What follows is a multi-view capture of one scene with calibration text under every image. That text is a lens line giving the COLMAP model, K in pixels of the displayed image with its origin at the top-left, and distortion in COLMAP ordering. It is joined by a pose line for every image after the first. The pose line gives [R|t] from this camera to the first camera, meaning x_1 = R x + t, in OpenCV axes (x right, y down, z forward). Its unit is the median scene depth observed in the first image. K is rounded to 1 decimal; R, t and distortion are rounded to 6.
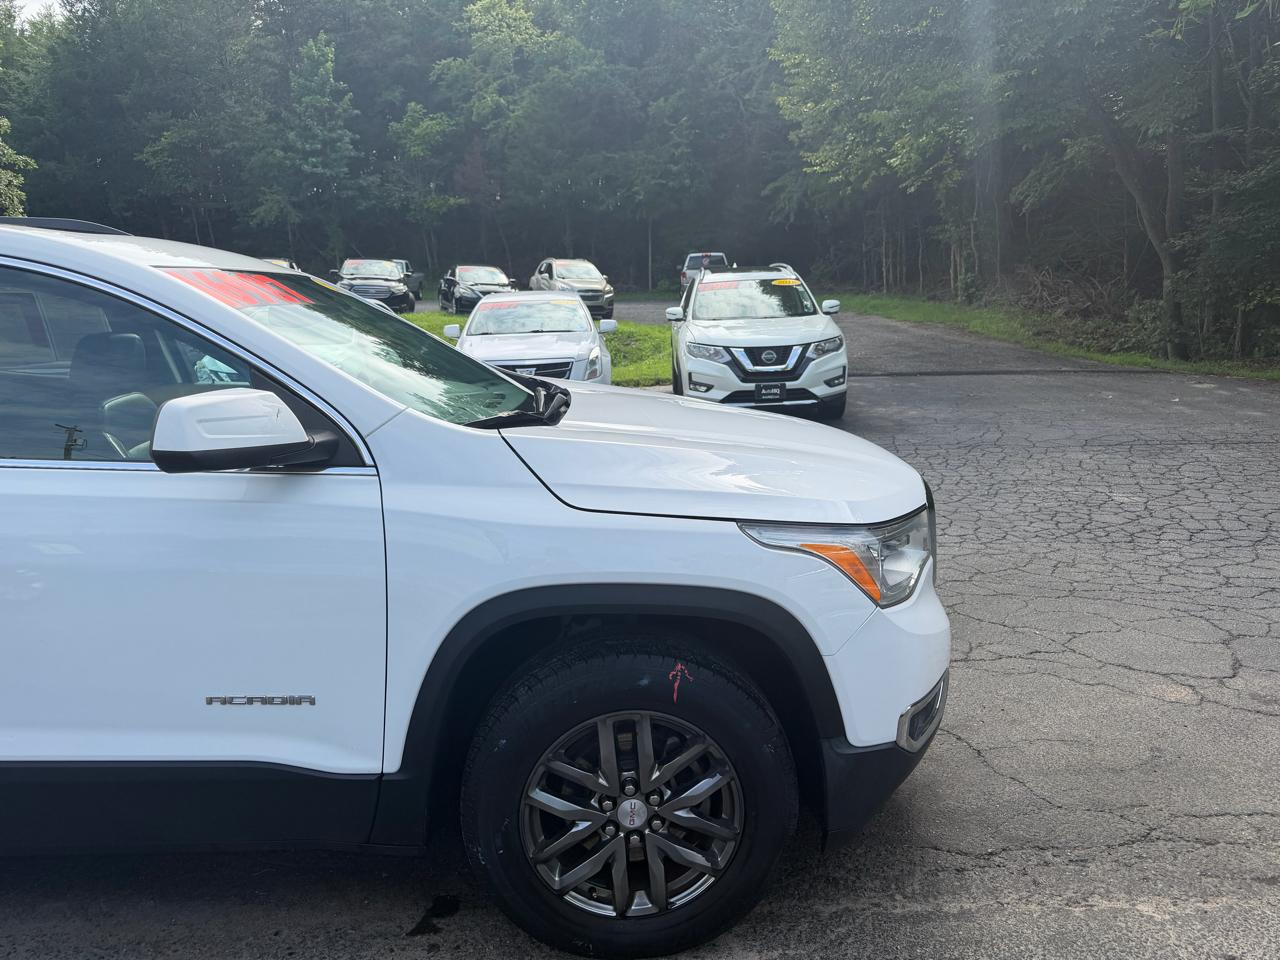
lens RADIAL K [[901.9, 0, 634.6], [0, 901.9, 483.5], [0, 0, 1]] dist [0.004519, -0.008171]
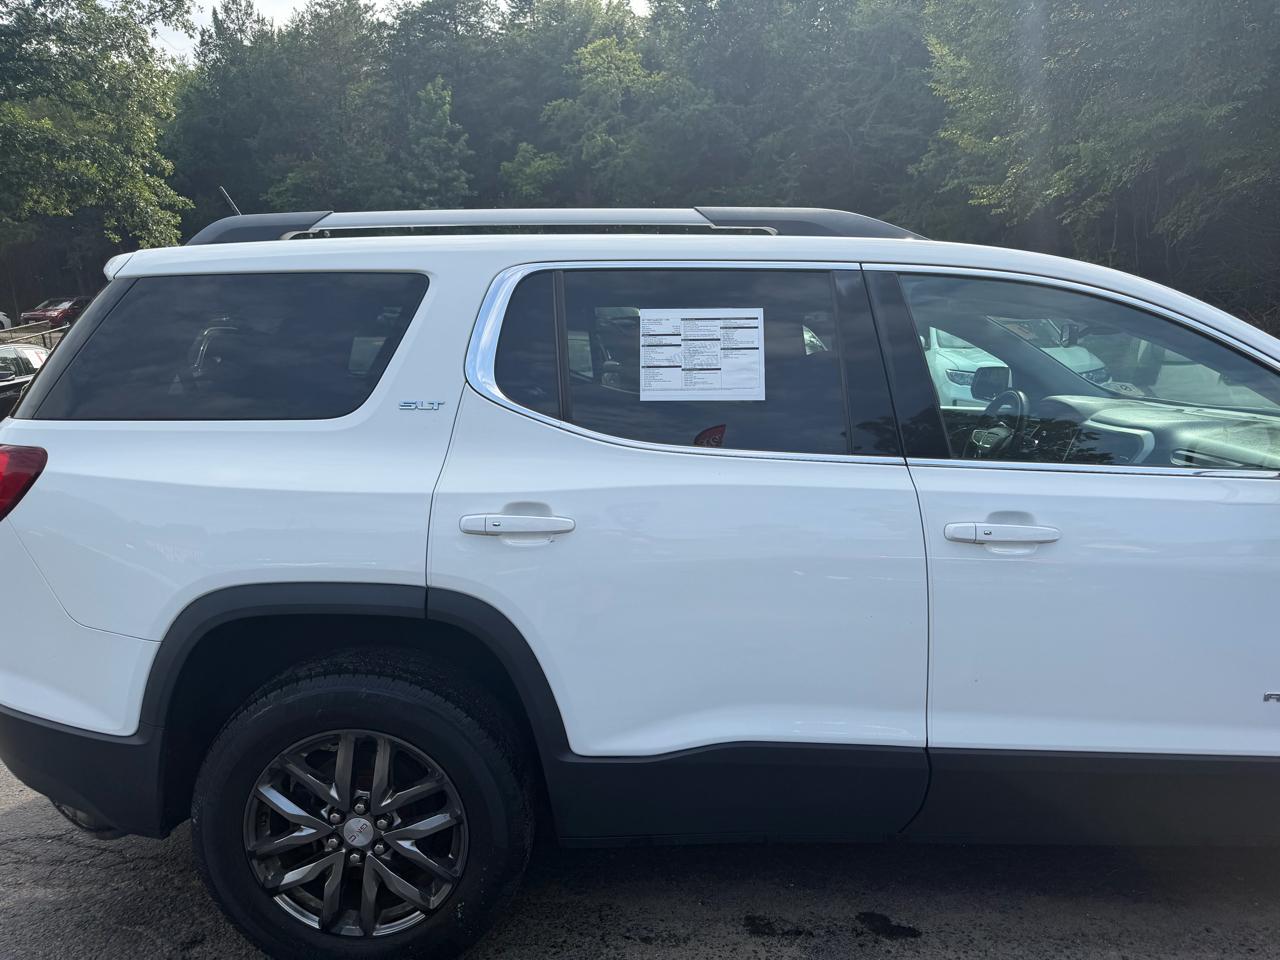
lens RADIAL K [[899.0, 0, 645.5], [0, 899.0, 482.4], [0, 0, 1]] dist [0.022879, -0.029974]
pose [[0.998286, 0.007555, -0.058038, -0.047209], [-0.009686, 0.999286, -0.036527, 0.001458], [0.057721, 0.037027, 0.997646, -0.004001]]
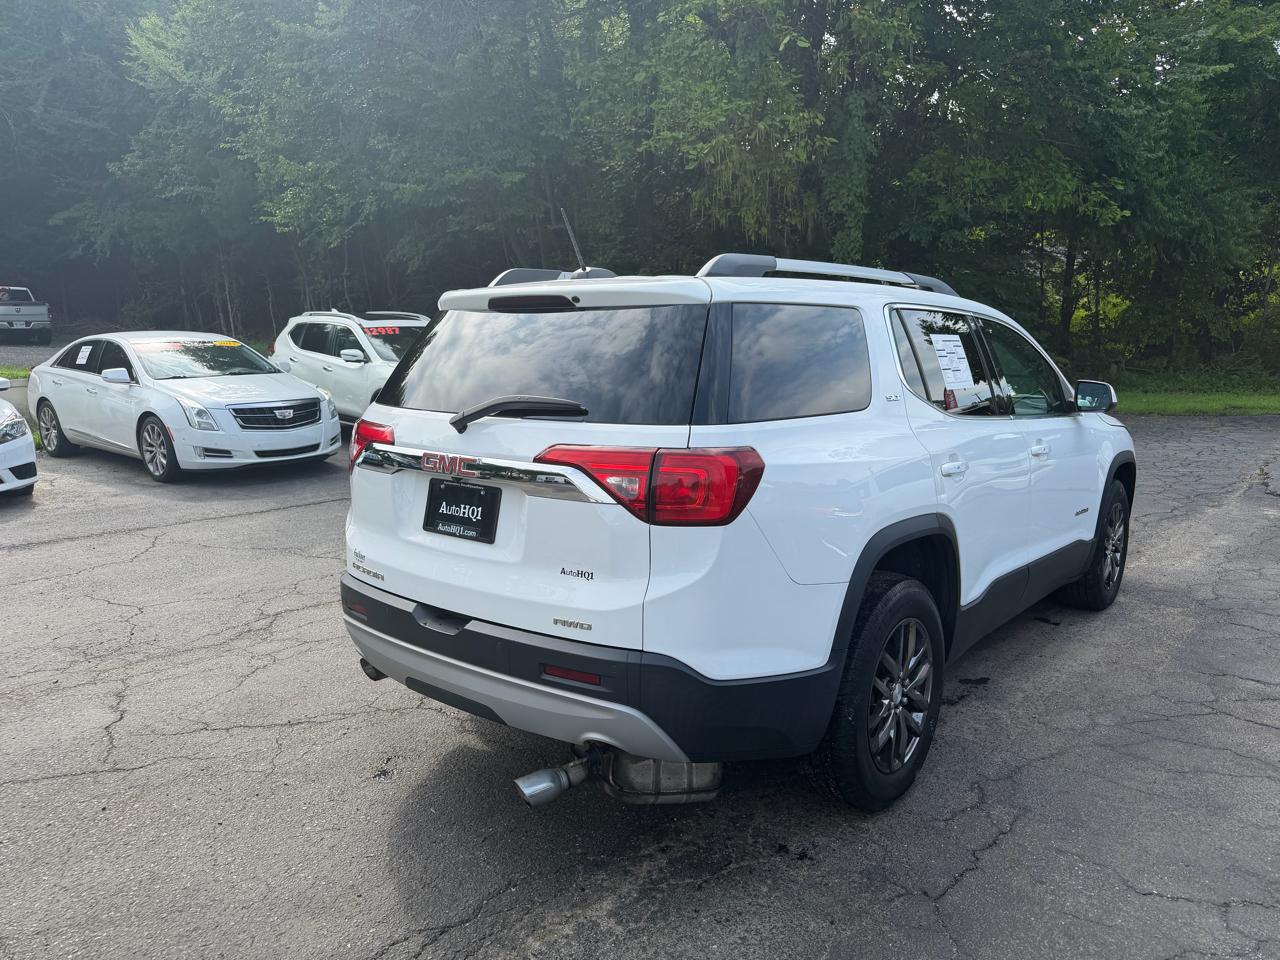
lens RADIAL K [[899.0, 0, 645.5], [0, 899.0, 482.4], [0, 0, 1]] dist [0.022879, -0.029974]
pose [[0.680742, -0.101631, 0.725439, -0.121822], [0.138947, 0.990265, 0.008345, -0.000722], [-0.719224, 0.095117, 0.688236, 0.007737]]
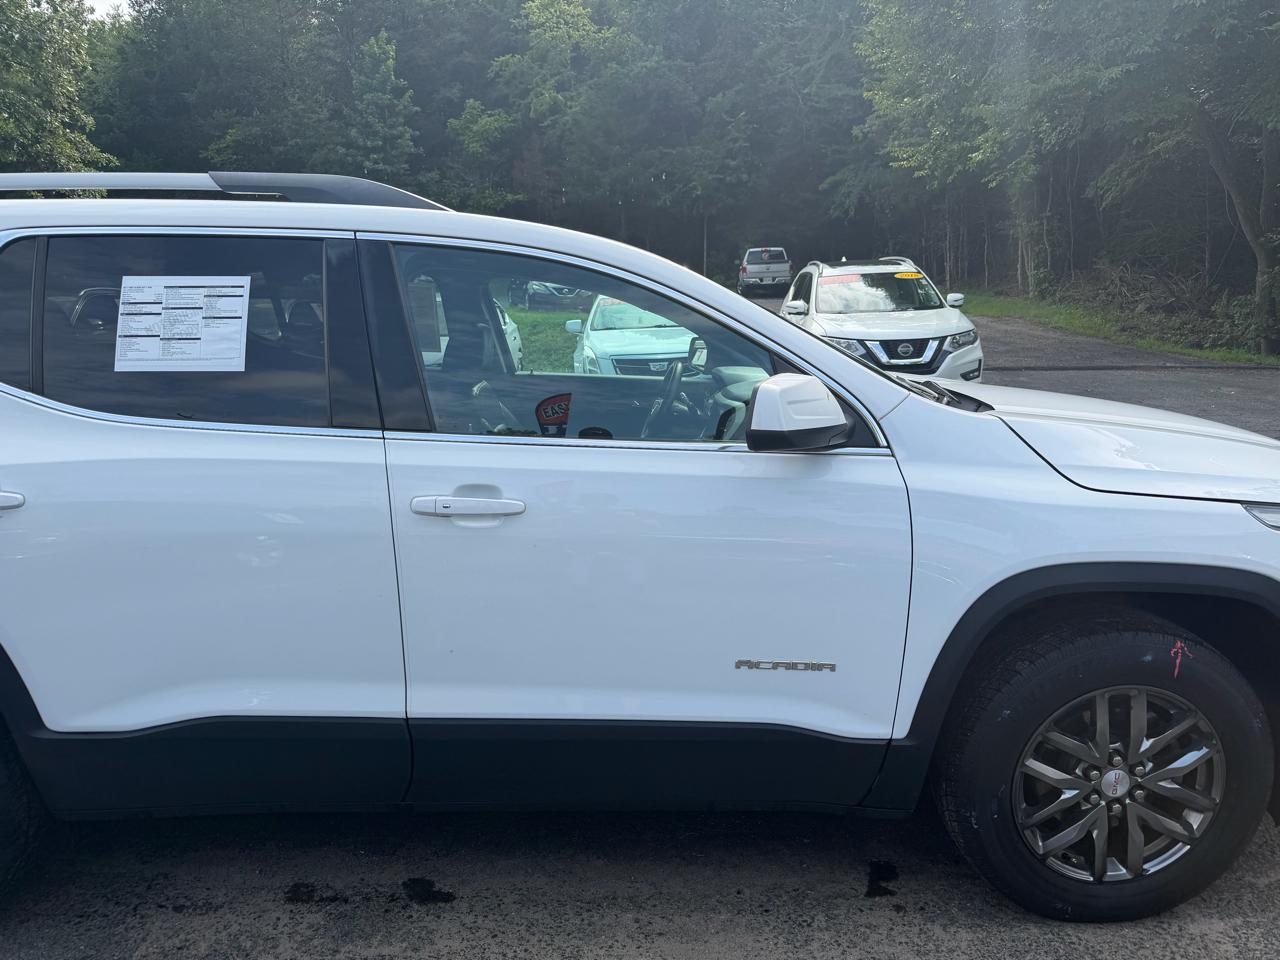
lens RADIAL K [[901.4, 0, 640.0], [0, 901.4, 480.0], [0, 0, 1]] dist [0.003284, -0.005643]
pose [[0.999473, 0.007460, -0.031602, -0.023178], [-0.007420, 0.999972, 0.001378, 0.000817], [0.031611, -0.001143, 0.999500, -0.002602]]
